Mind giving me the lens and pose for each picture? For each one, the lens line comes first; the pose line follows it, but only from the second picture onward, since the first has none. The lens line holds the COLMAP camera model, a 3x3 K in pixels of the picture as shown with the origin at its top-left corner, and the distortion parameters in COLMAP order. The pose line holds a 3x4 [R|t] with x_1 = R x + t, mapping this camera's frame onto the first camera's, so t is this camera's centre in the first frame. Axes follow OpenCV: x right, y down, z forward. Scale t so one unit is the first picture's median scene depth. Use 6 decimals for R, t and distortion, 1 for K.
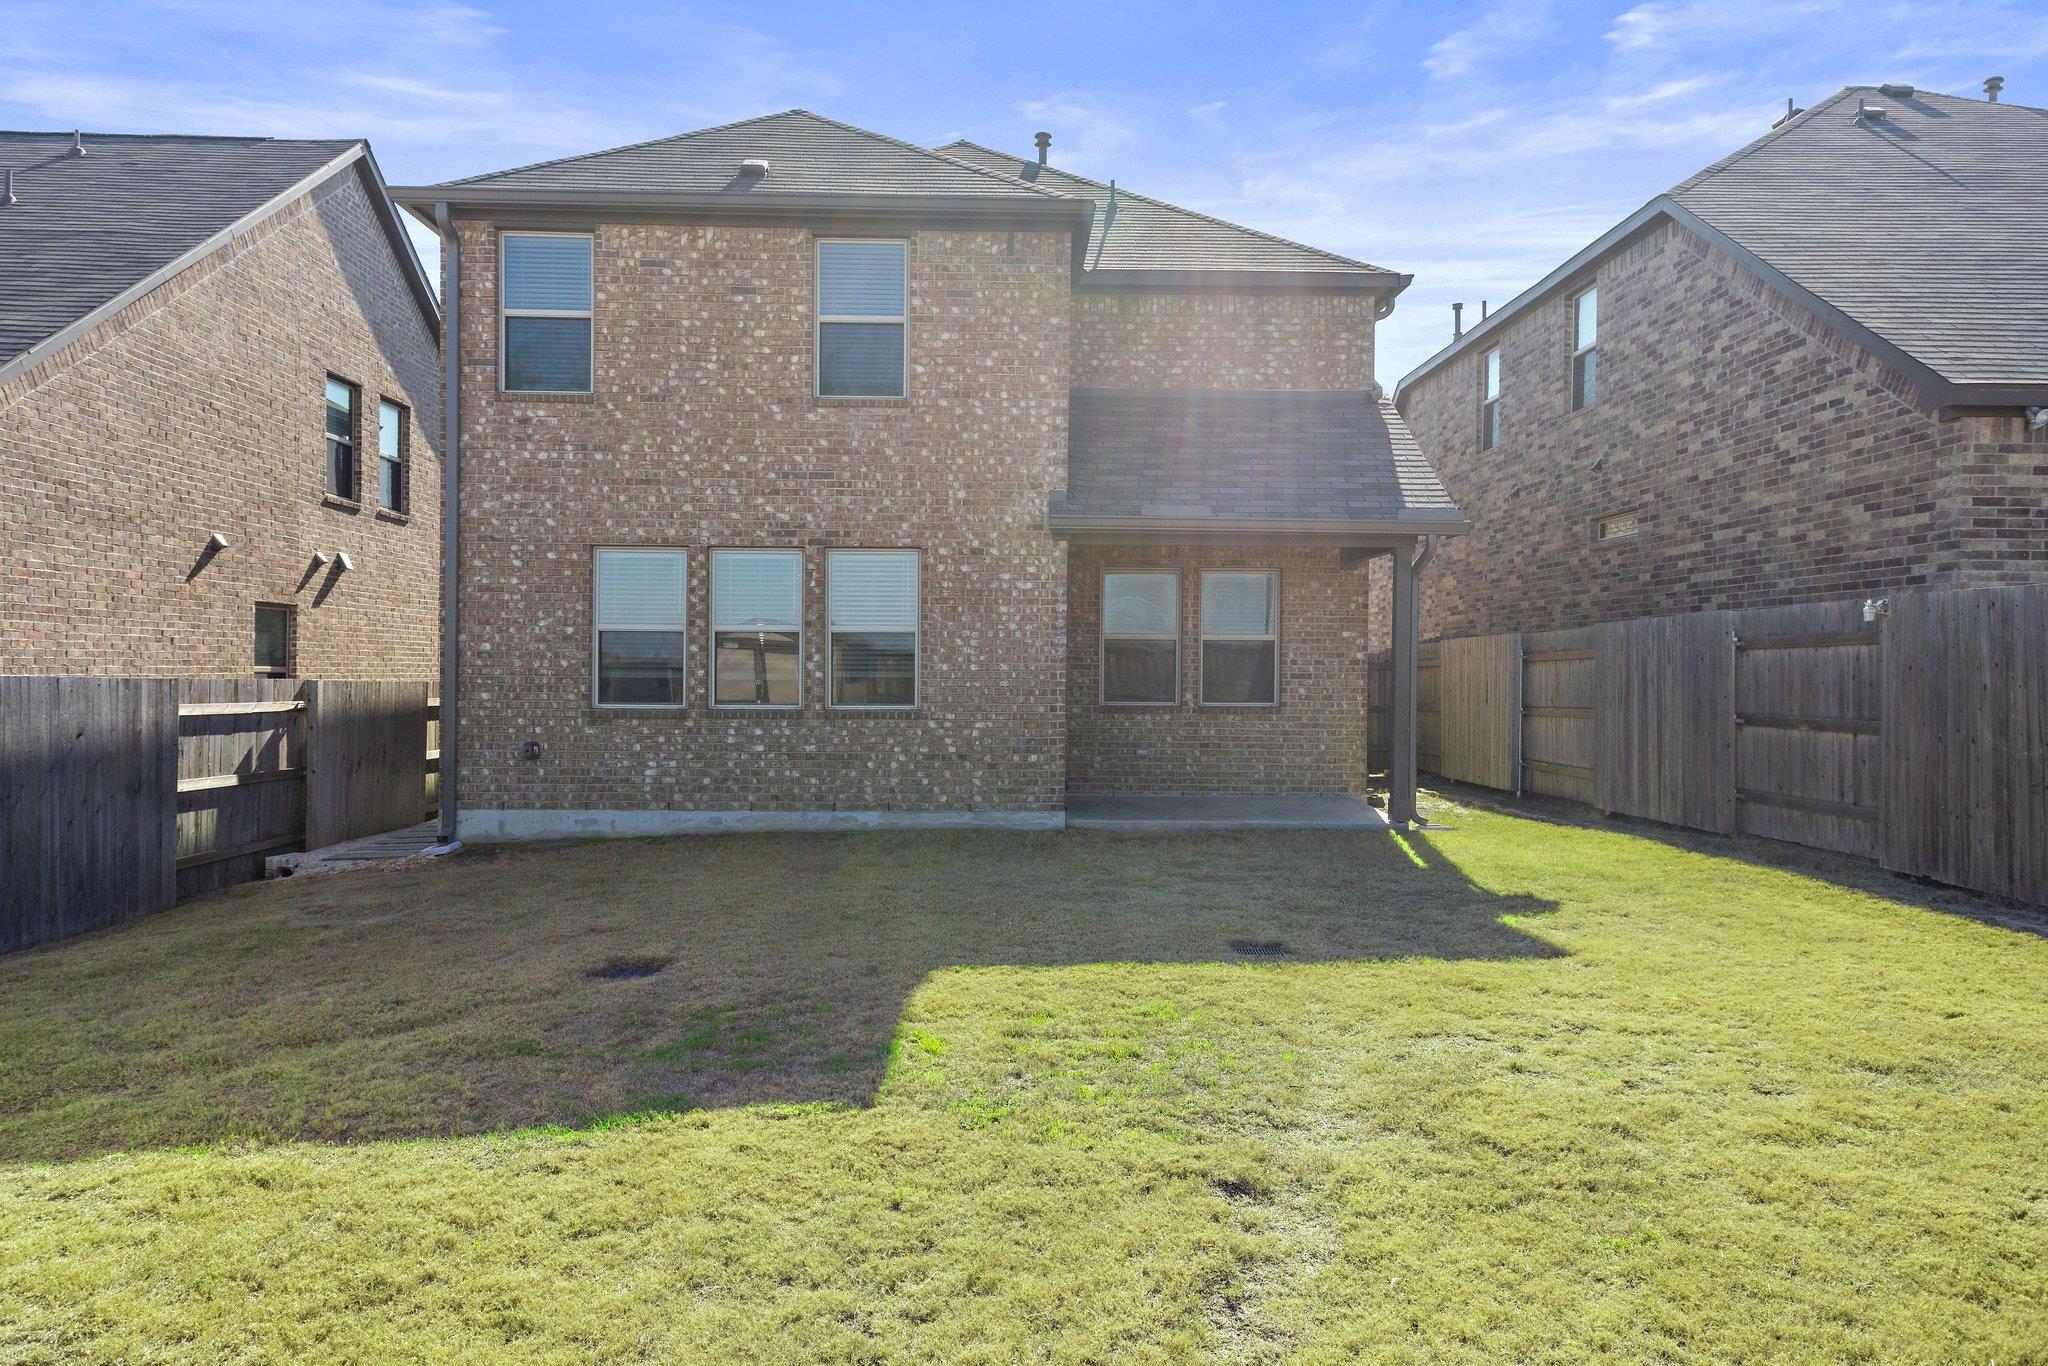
lens RADIAL K [[1351.2, 0, 1025.1], [0, 1351.2, 688.1], [0, 0, 1]] dist [0.060967, -0.003158]
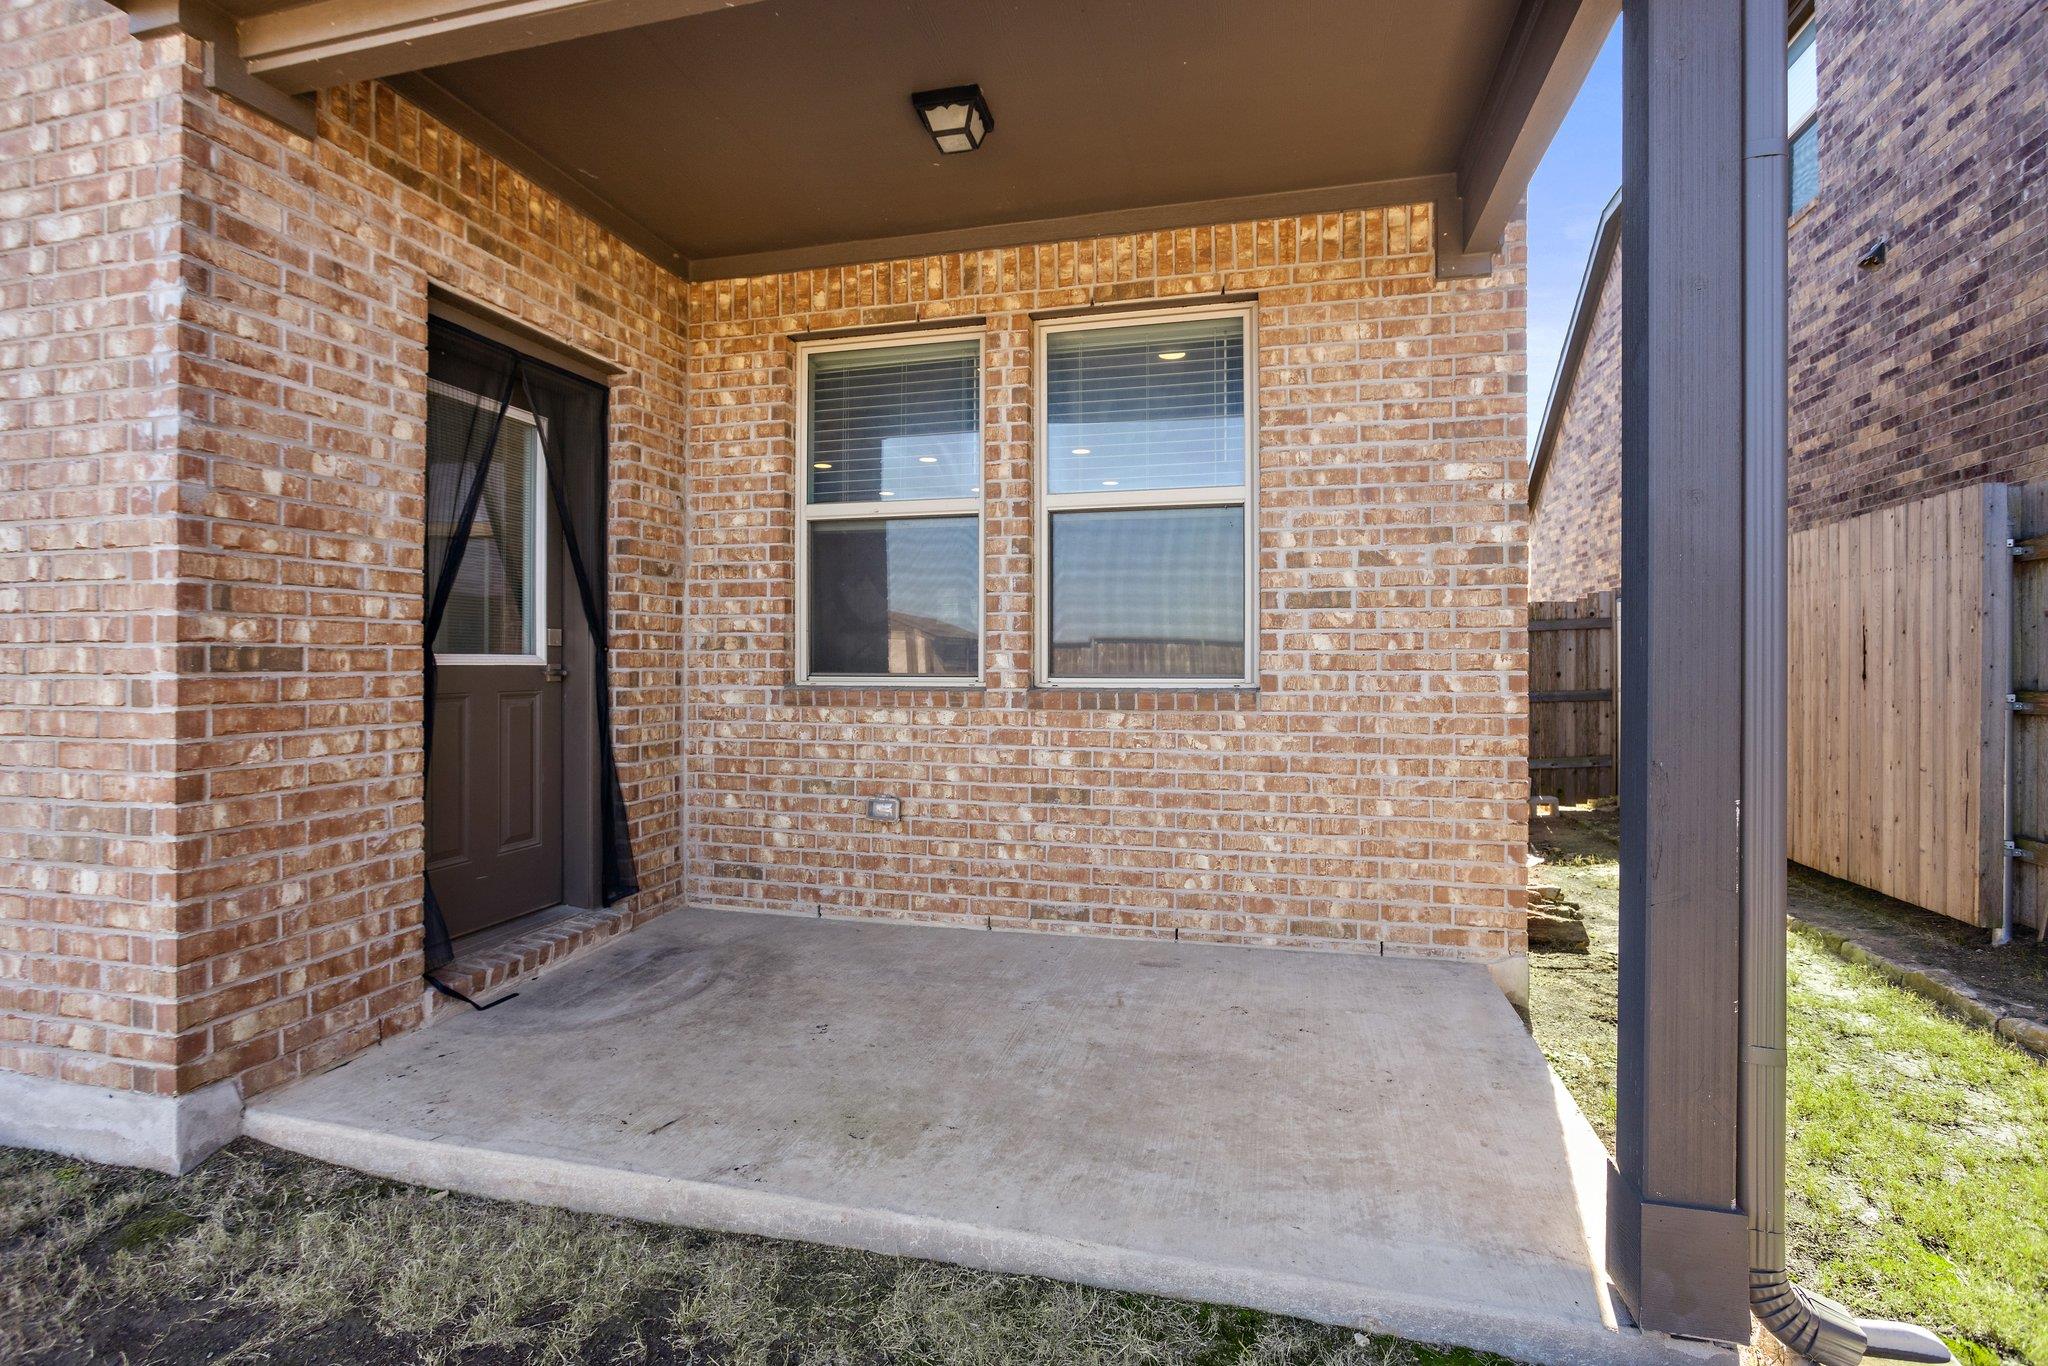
lens RADIAL K [[969.6, 0, 1028.4], [0, 969.6, 663.0], [0, 0, 1]] dist [-0.012189, 0.002333]
pose [[0.963915, -0.007434, -0.266107, 0.232531], [0.002953, 0.999847, -0.017236, 0.013104], [0.266194, 0.015828, 0.963789, 0.872668]]
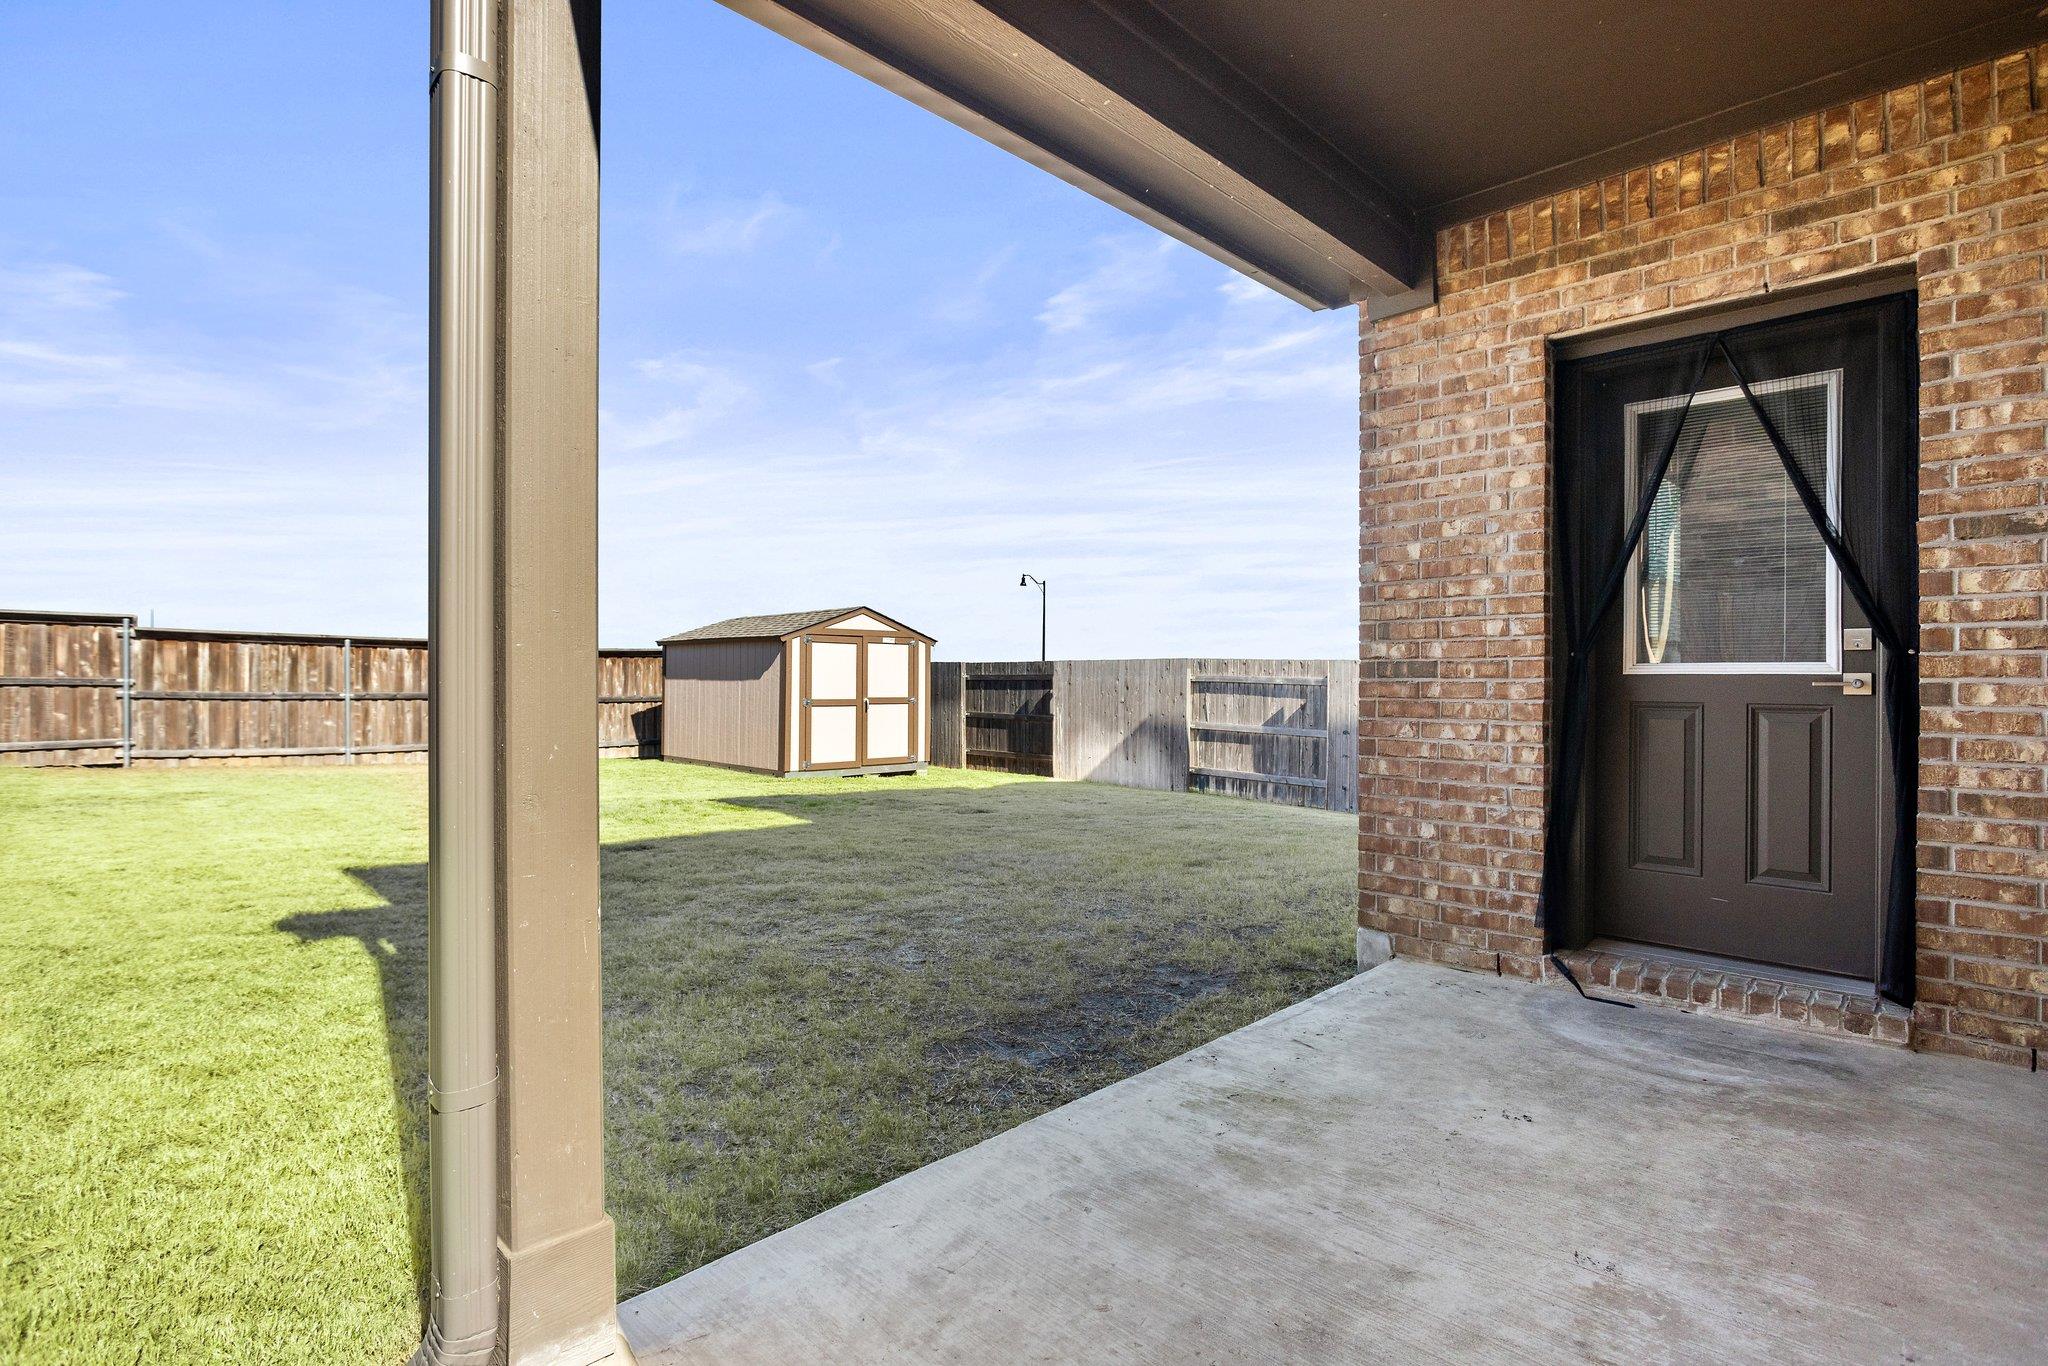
lens RADIAL K [[969.6, 0, 1020.4], [0, 969.6, 682.8], [0, 0, 1]] dist [-0.012189, 0.002333]
pose [[-0.721020, -0.008499, -0.692862, 0.323316], [-0.020550, 0.999747, 0.009121, 0.012369], [0.692610, 0.020814, -0.721012, 1.151553]]
